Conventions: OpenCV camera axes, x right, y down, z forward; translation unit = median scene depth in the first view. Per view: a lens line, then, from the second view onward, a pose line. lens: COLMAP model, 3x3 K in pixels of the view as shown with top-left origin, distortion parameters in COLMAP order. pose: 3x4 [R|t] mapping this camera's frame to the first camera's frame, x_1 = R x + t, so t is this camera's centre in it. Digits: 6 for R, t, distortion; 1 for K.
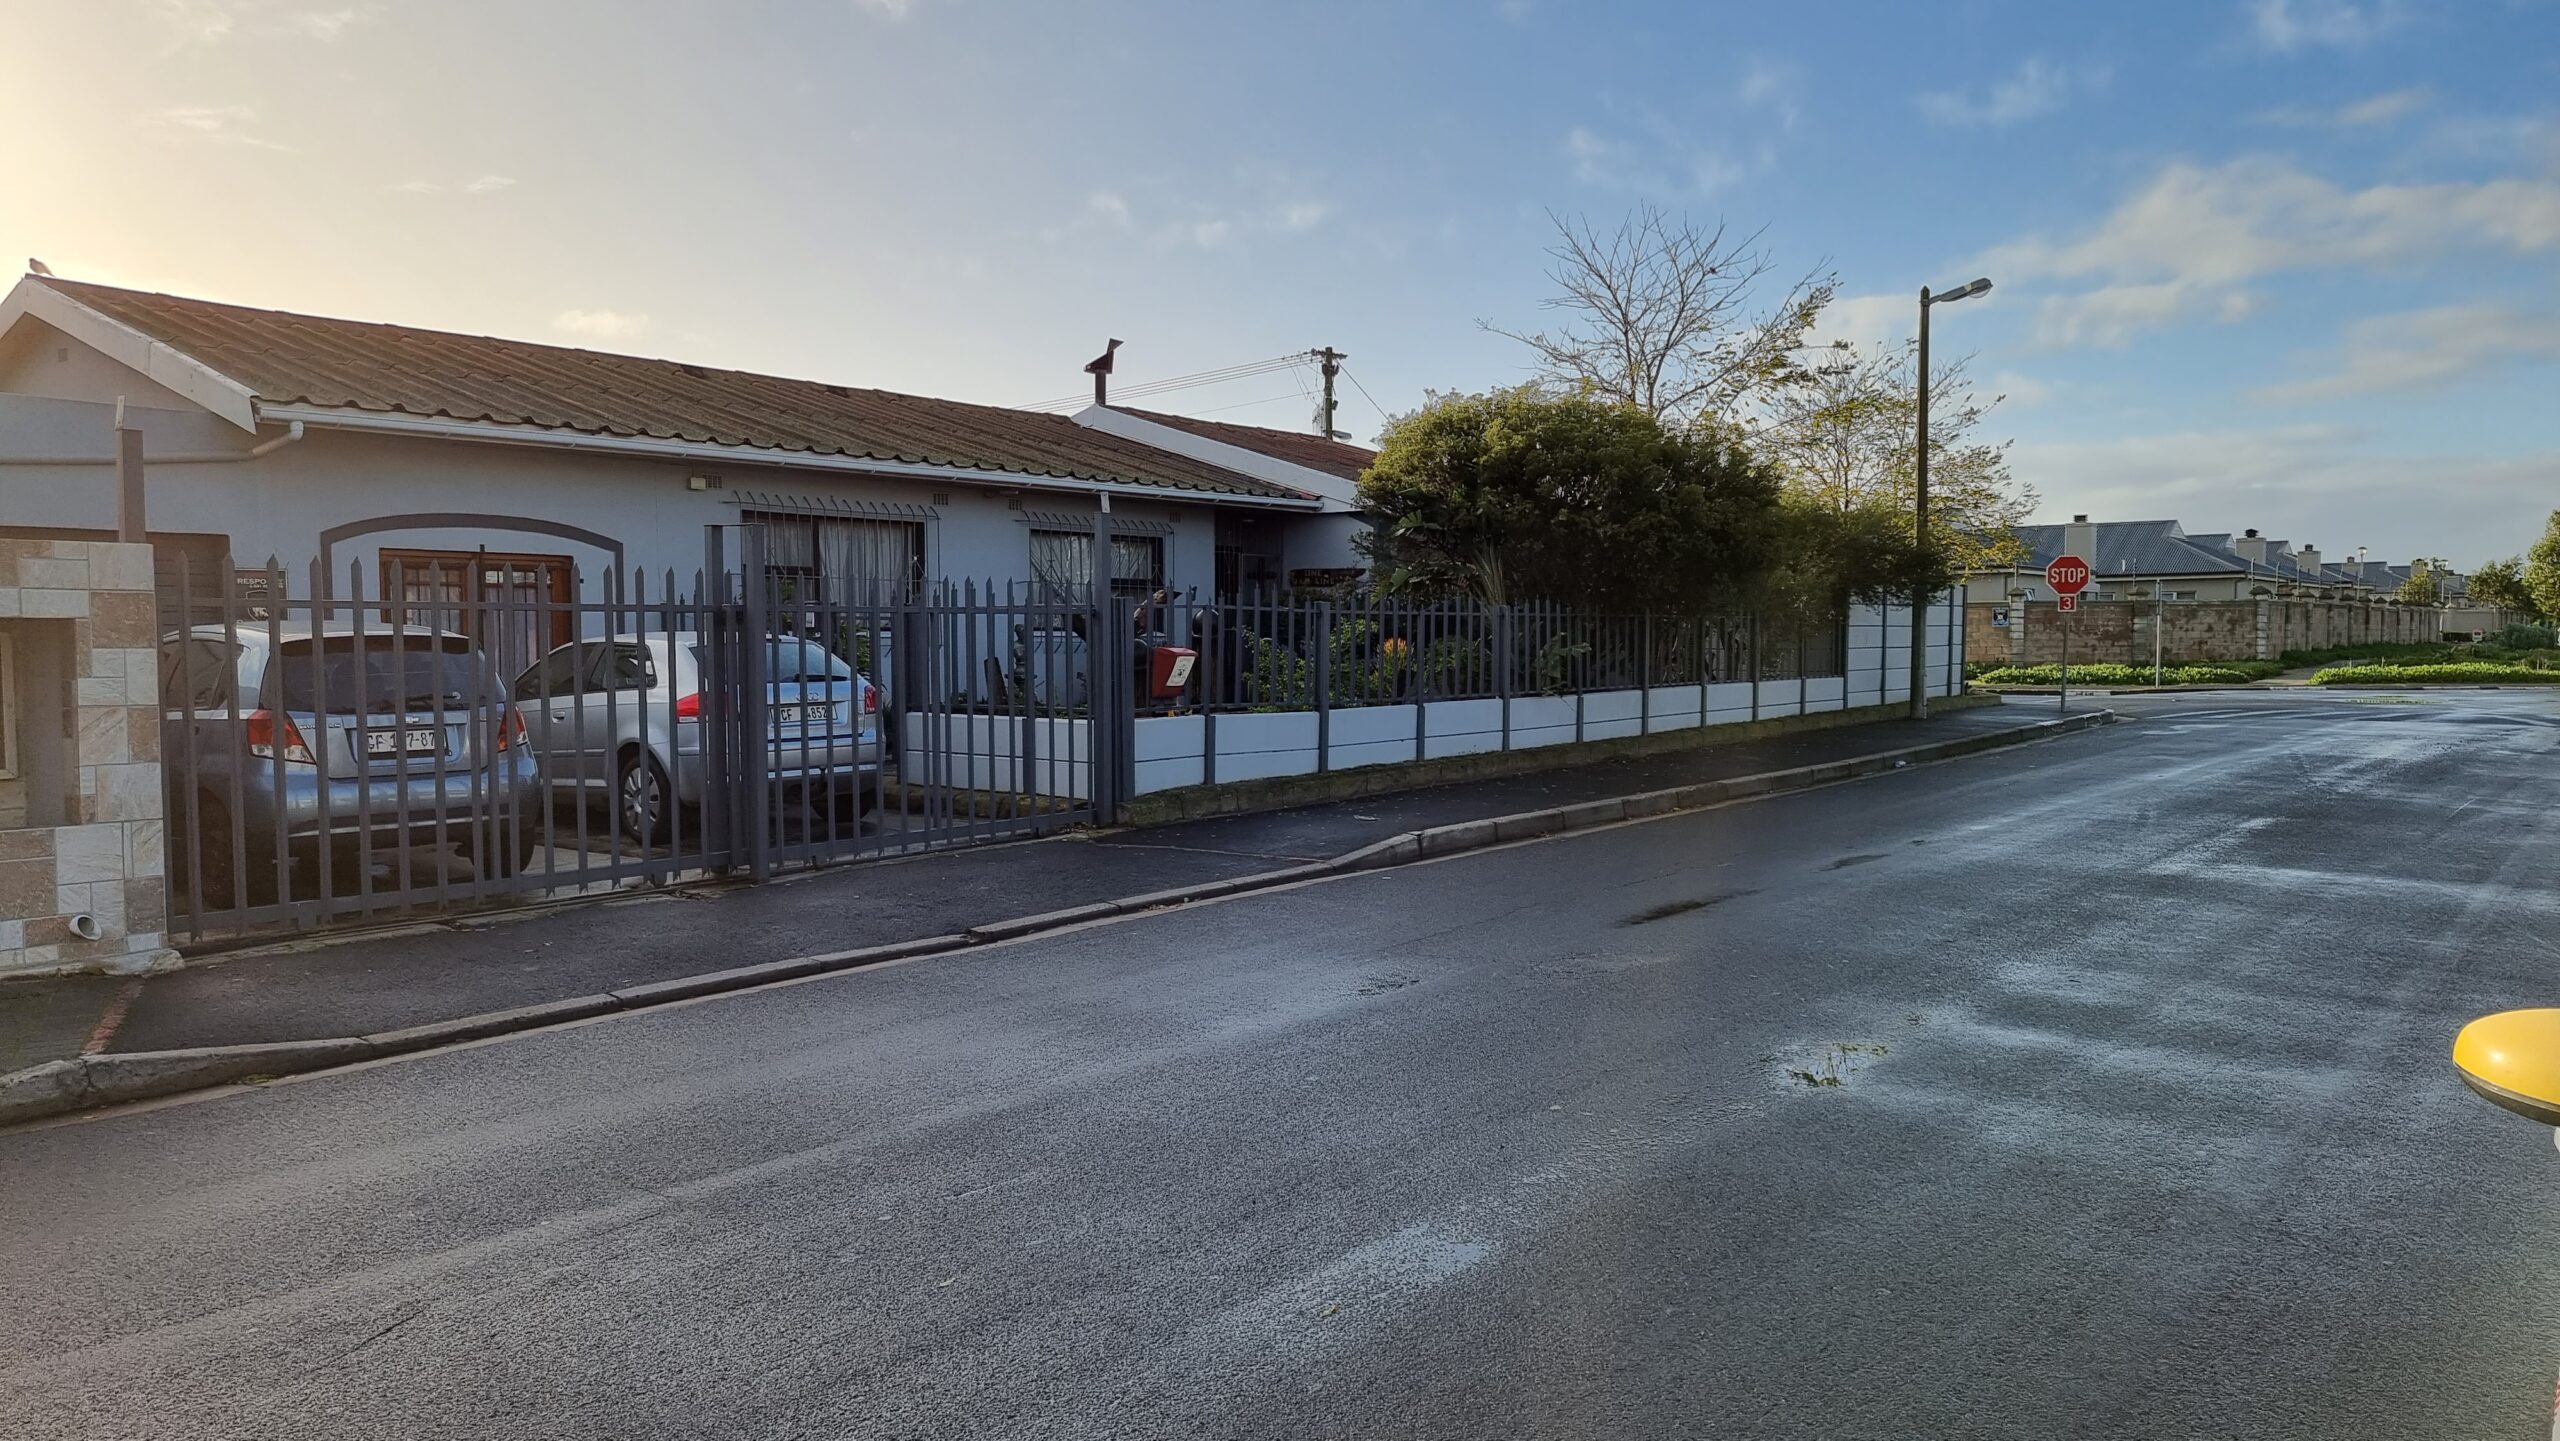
lens RADIAL K [[1783.5, 0, 1269.3], [0, 1783.5, 726.9], [0, 0, 1]] dist [0.064268, -0.046280]
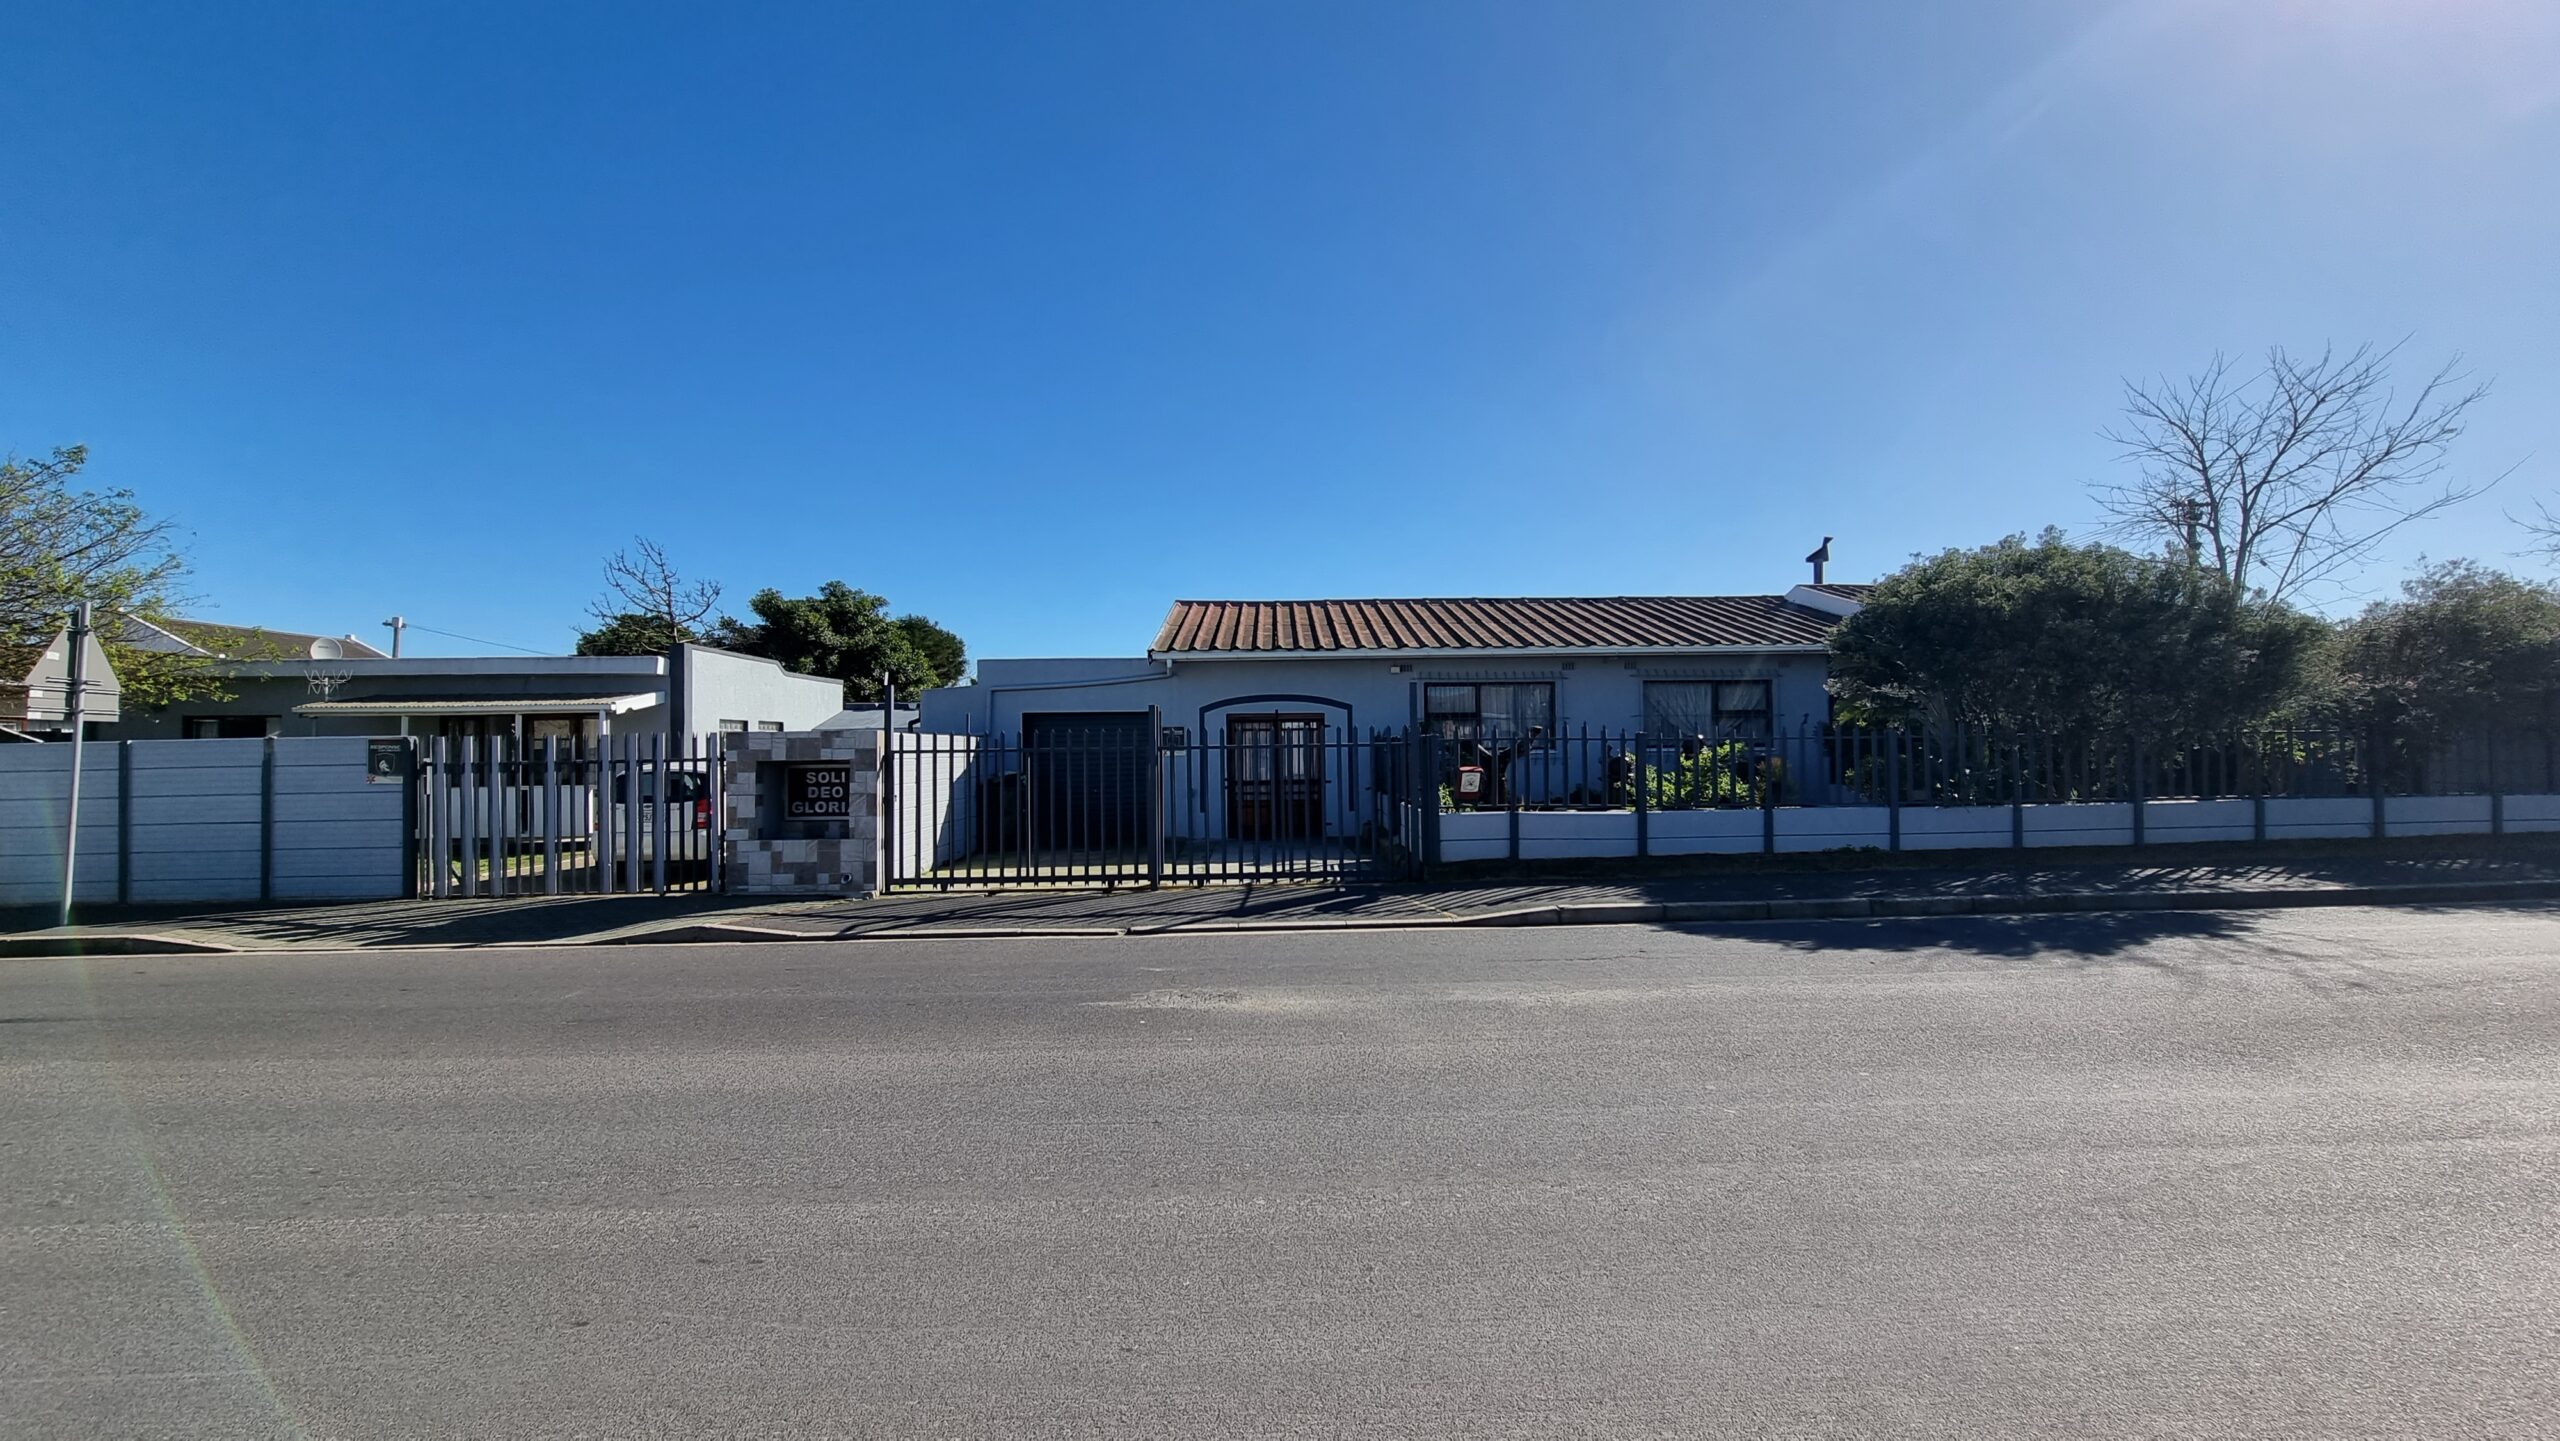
lens RADIAL K [[1027.7, 0, 1281.7], [0, 1027.7, 728.9], [0, 0, 1]] dist [-0.003012, -0.000734]
pose [[0.637781, -0.015701, -0.770058, 0.355304], [-0.028112, 0.998652, -0.043645, -0.023242], [0.769705, 0.049484, 0.636479, 0.214218]]
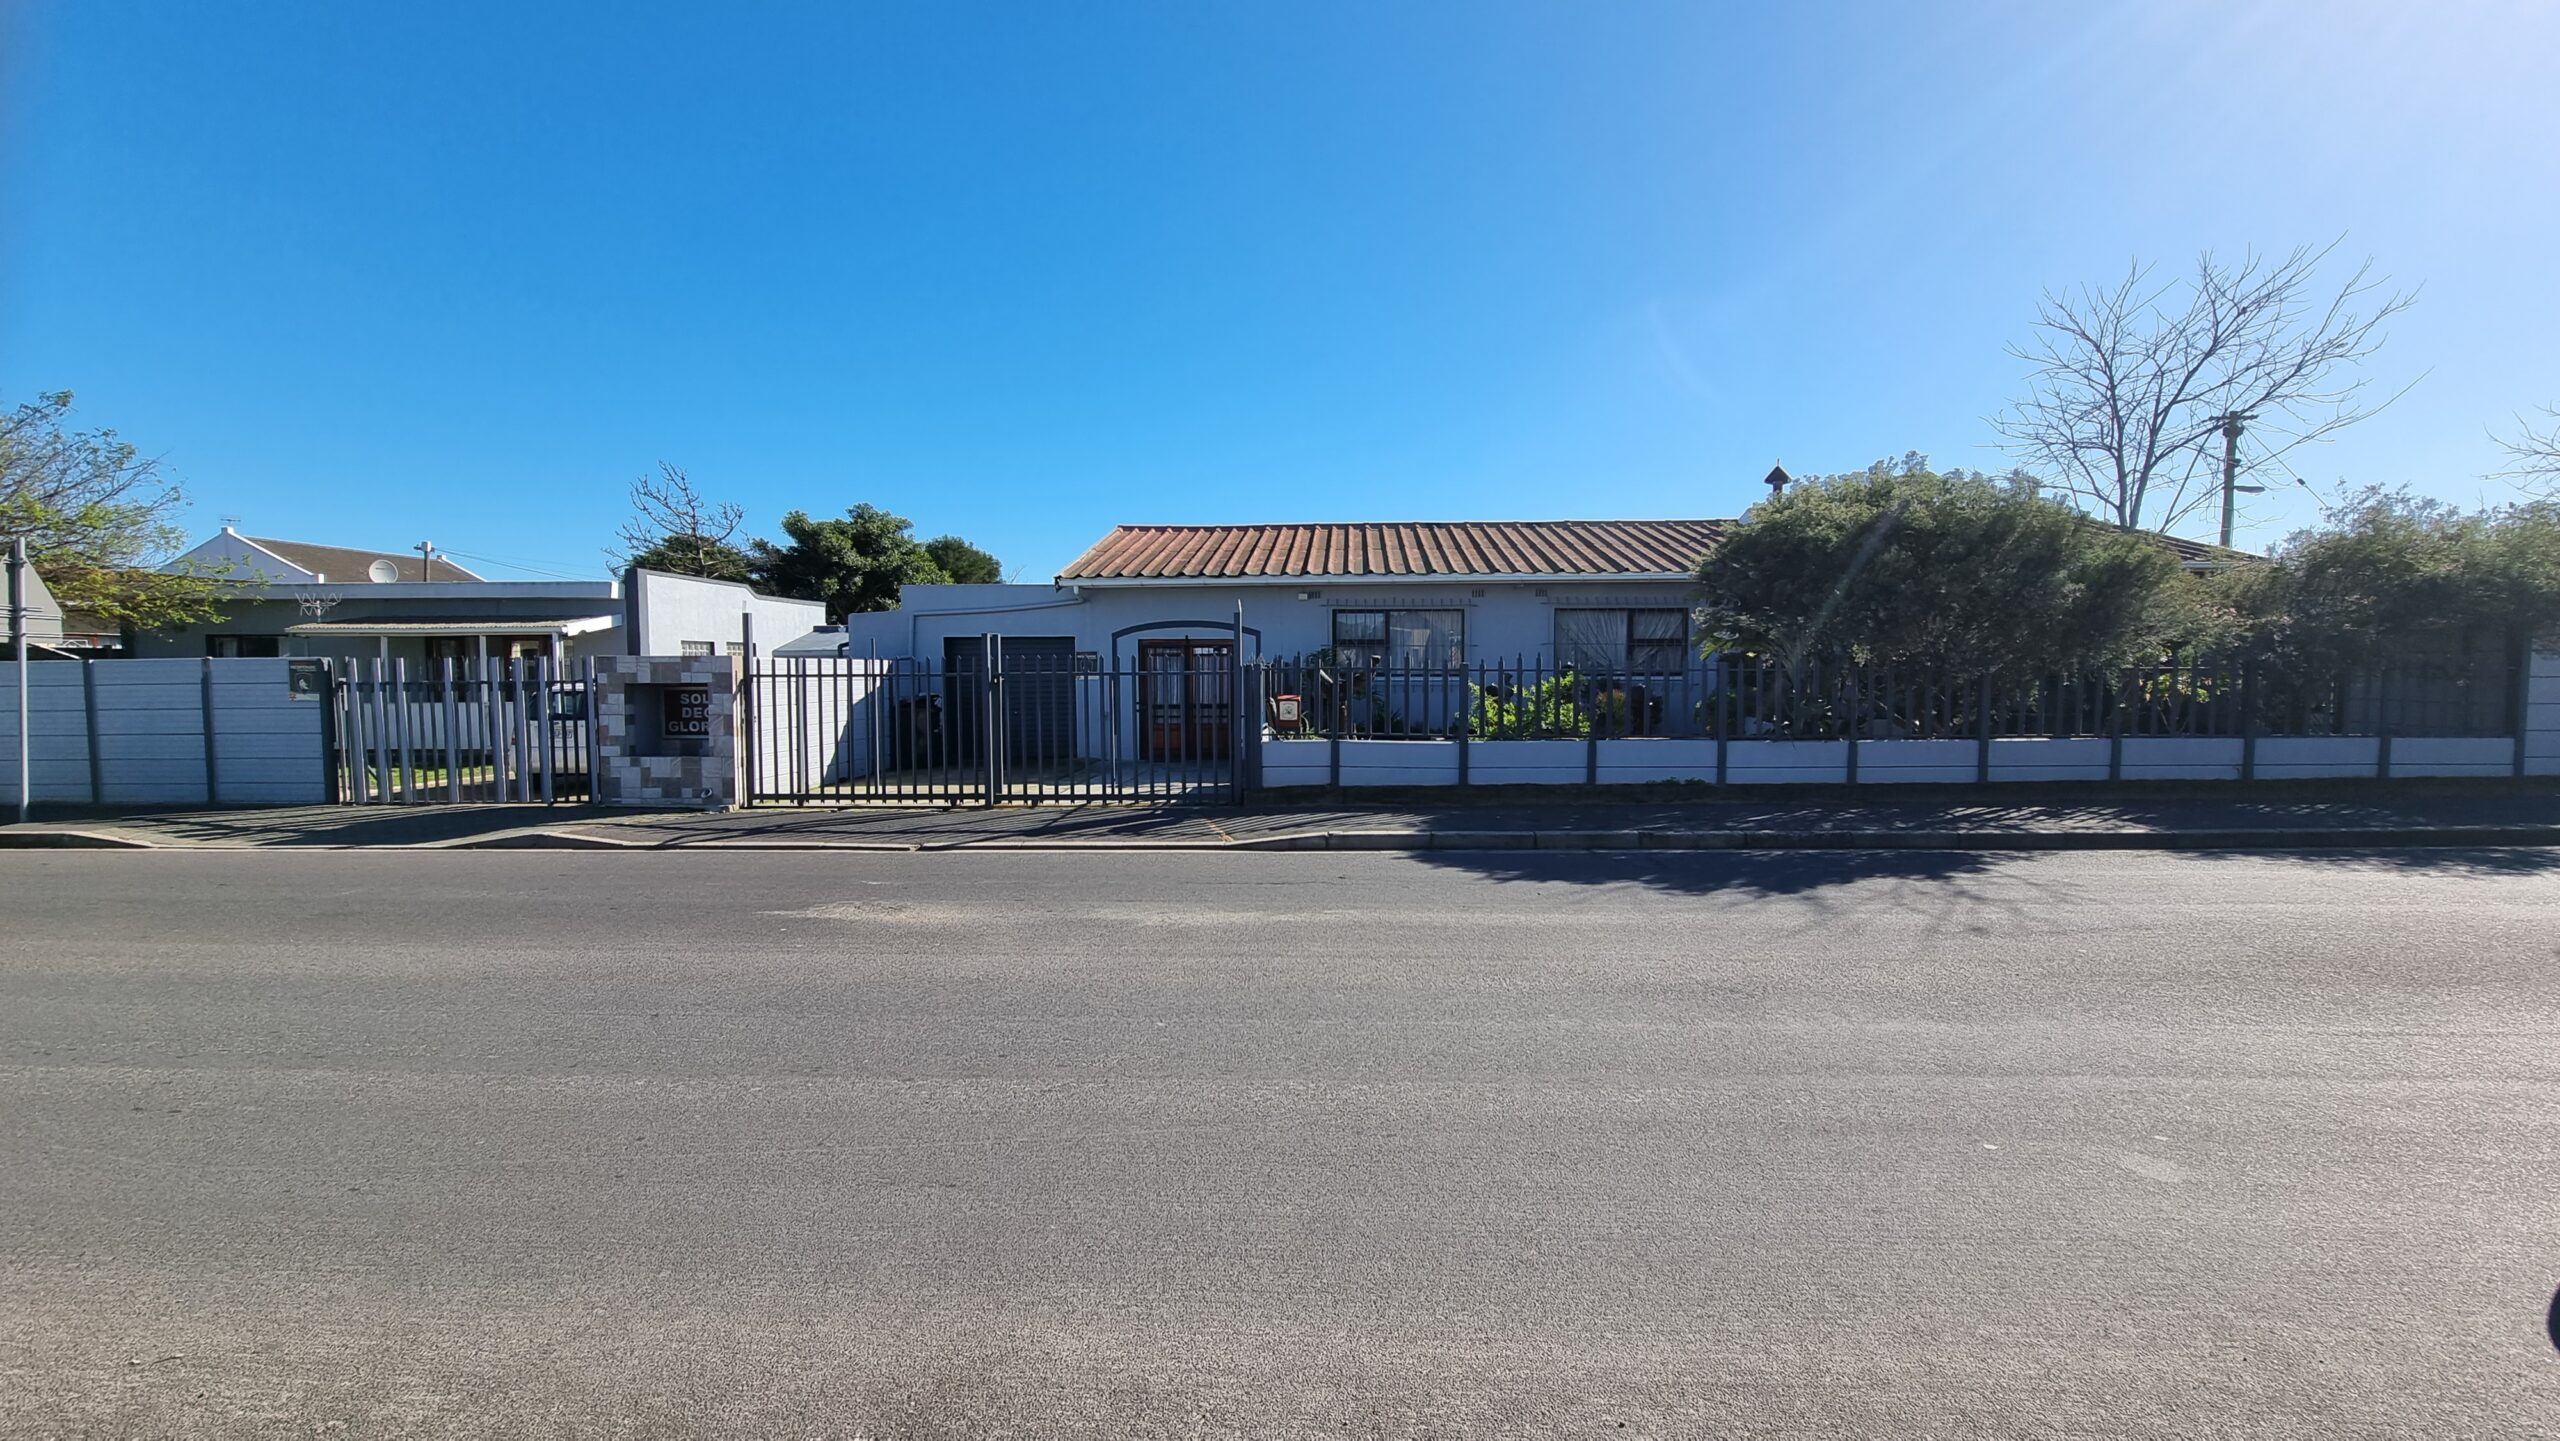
lens RADIAL K [[1027.7, 0, 1291.5], [0, 1027.7, 721.2], [0, 0, 1]] dist [-0.003012, -0.000734]
pose [[0.577504, 0.046621, -0.815055, 0.466173], [-0.038804, 0.998807, 0.029637, -0.033515], [0.815465, 0.014512, 0.578625, 0.328532]]
